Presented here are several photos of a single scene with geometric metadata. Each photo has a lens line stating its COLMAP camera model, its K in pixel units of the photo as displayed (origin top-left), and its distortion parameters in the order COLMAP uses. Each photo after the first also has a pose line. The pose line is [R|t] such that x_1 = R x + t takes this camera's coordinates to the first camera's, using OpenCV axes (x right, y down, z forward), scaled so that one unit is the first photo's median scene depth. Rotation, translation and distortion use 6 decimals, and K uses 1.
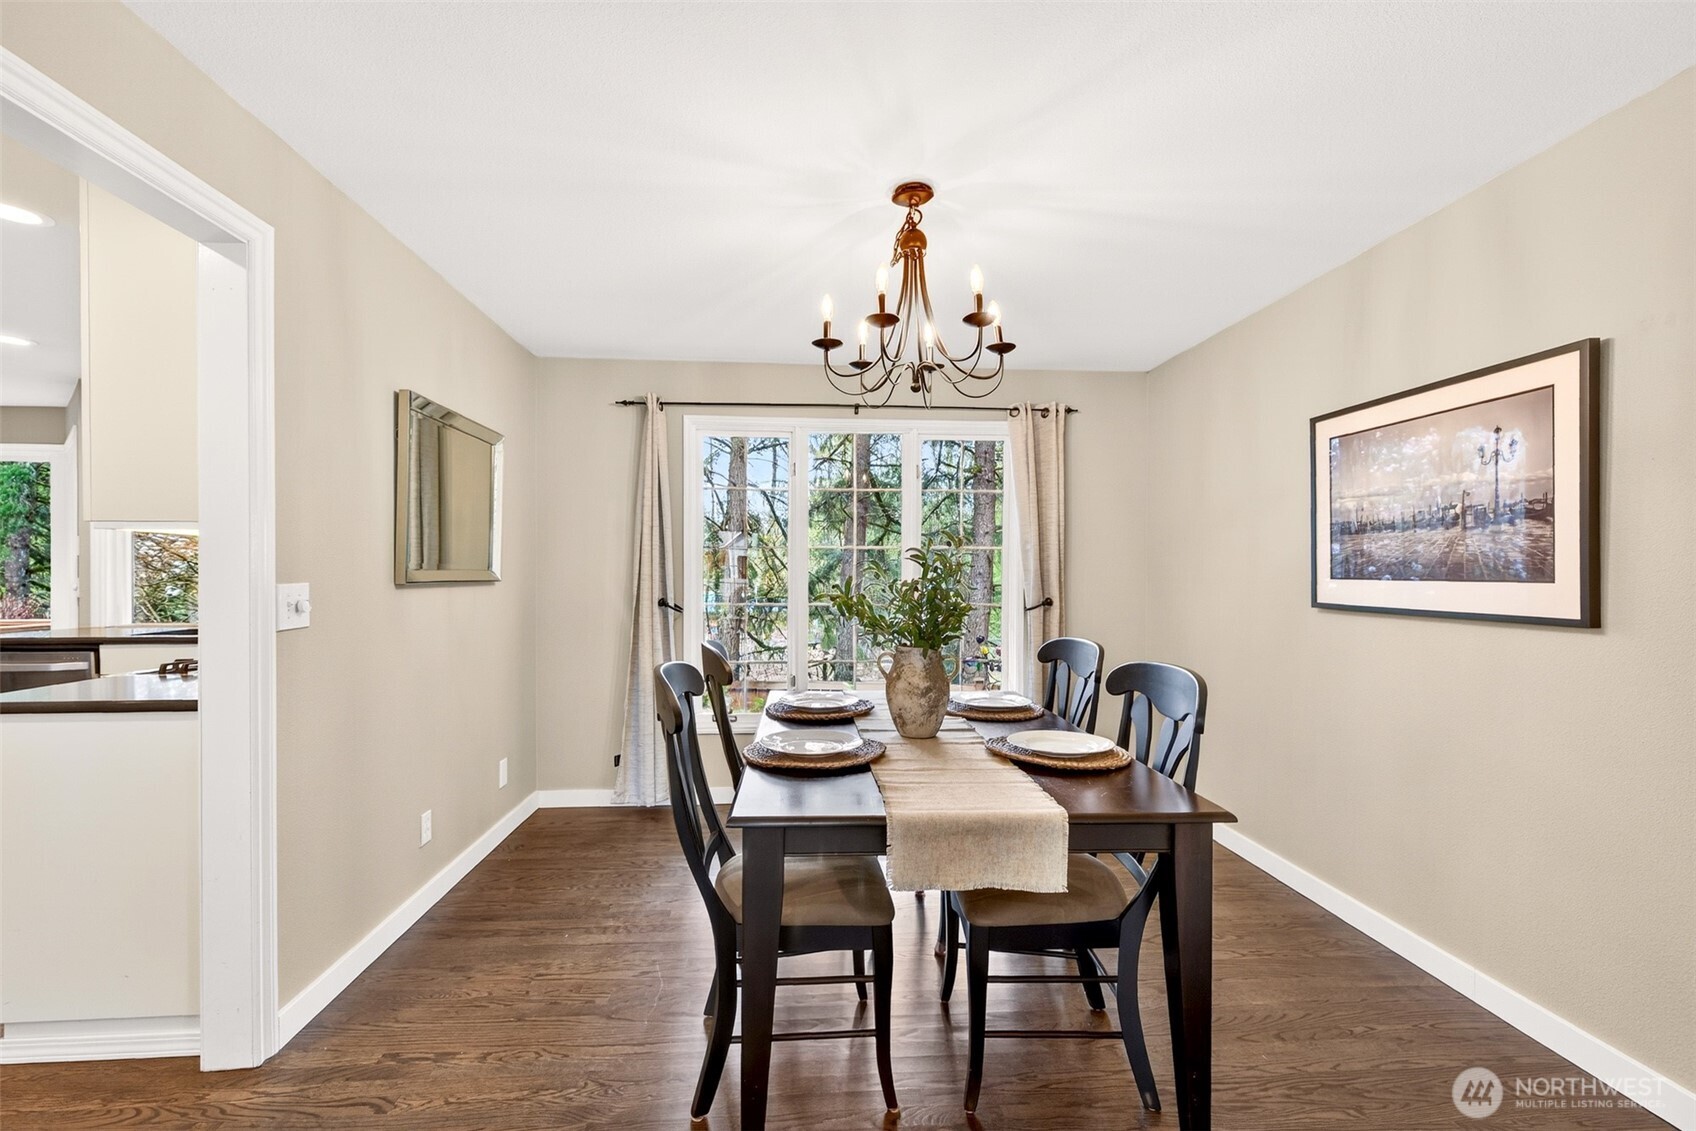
lens RADIAL K [[716.0, 0, 843.2], [0, 716.0, 569.9], [0, 0, 1]] dist [0.000023, -0.000023]
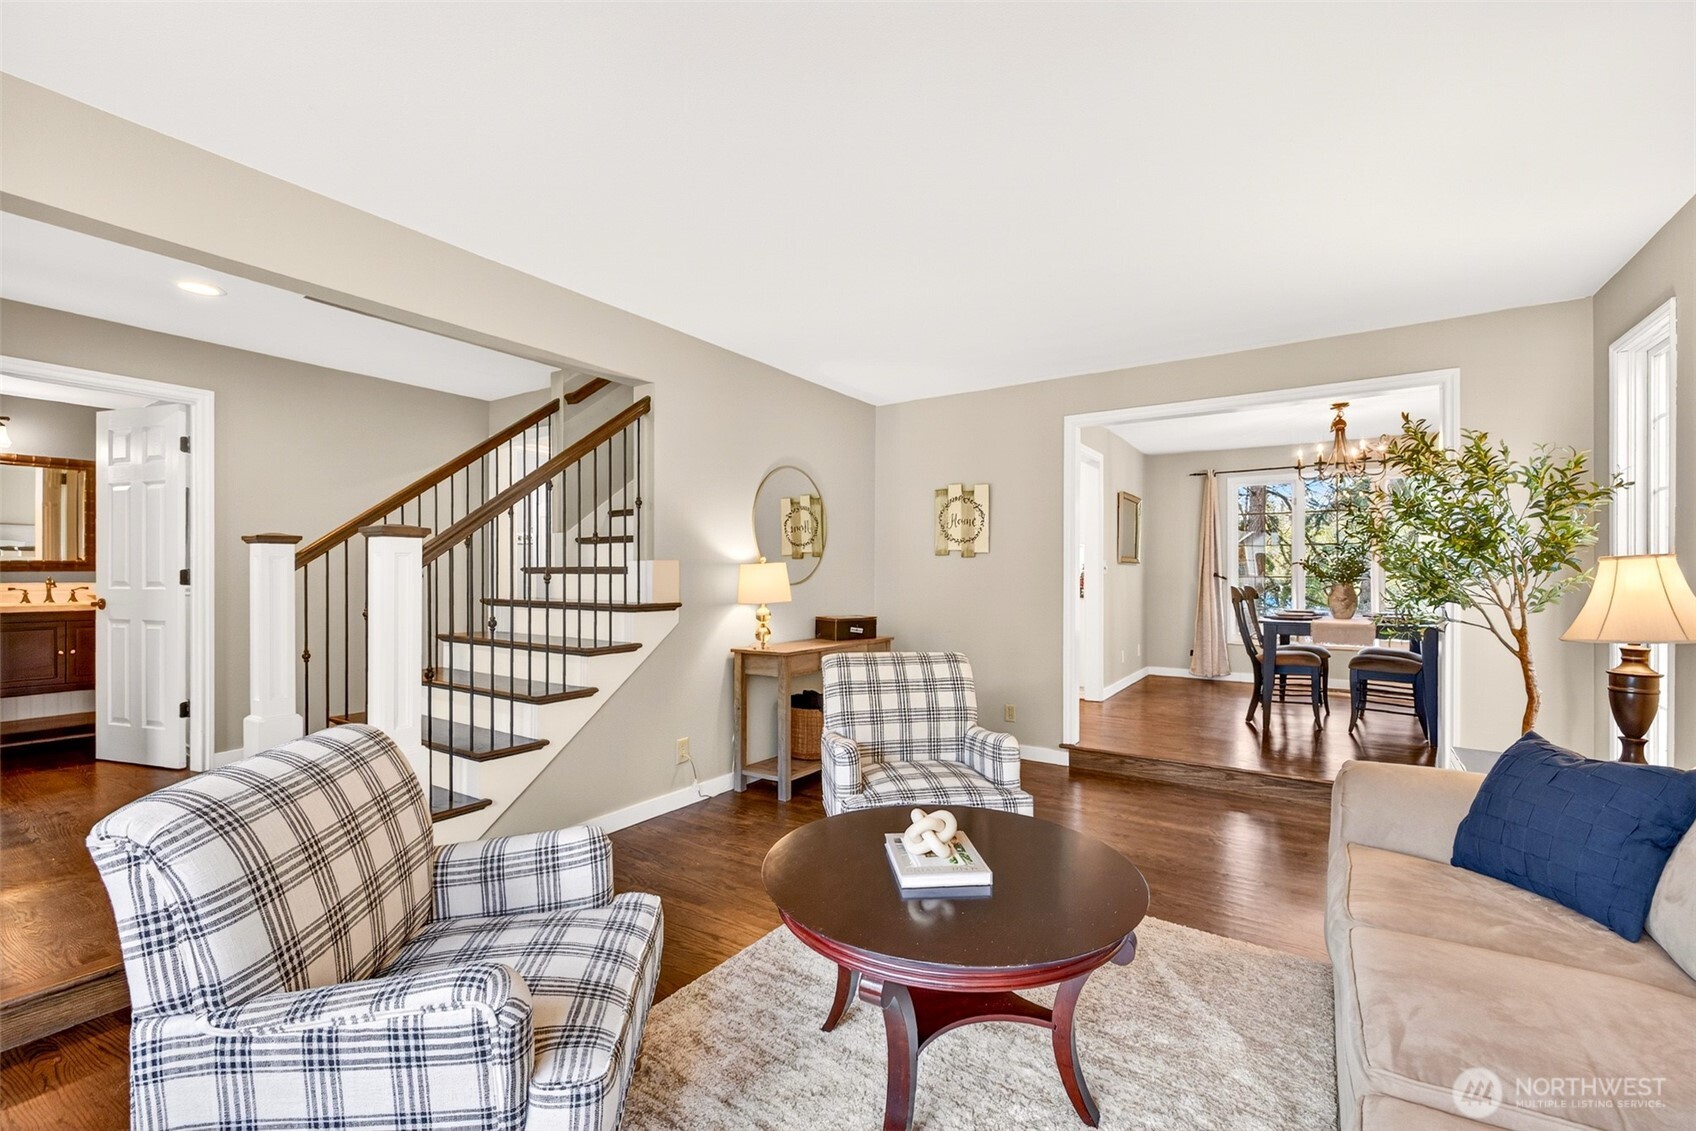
lens RADIAL K [[716.0, 0, 853.0], [0, 716.0, 571.1], [0, 0, 1]] dist [0.000023, -0.000023]
pose [[0.792476, 0.001052, -0.609903, 0.240426], [-0.000532, 0.999999, 0.001033, 0.054294], [0.609903, -0.000494, 0.792476, -1.789403]]
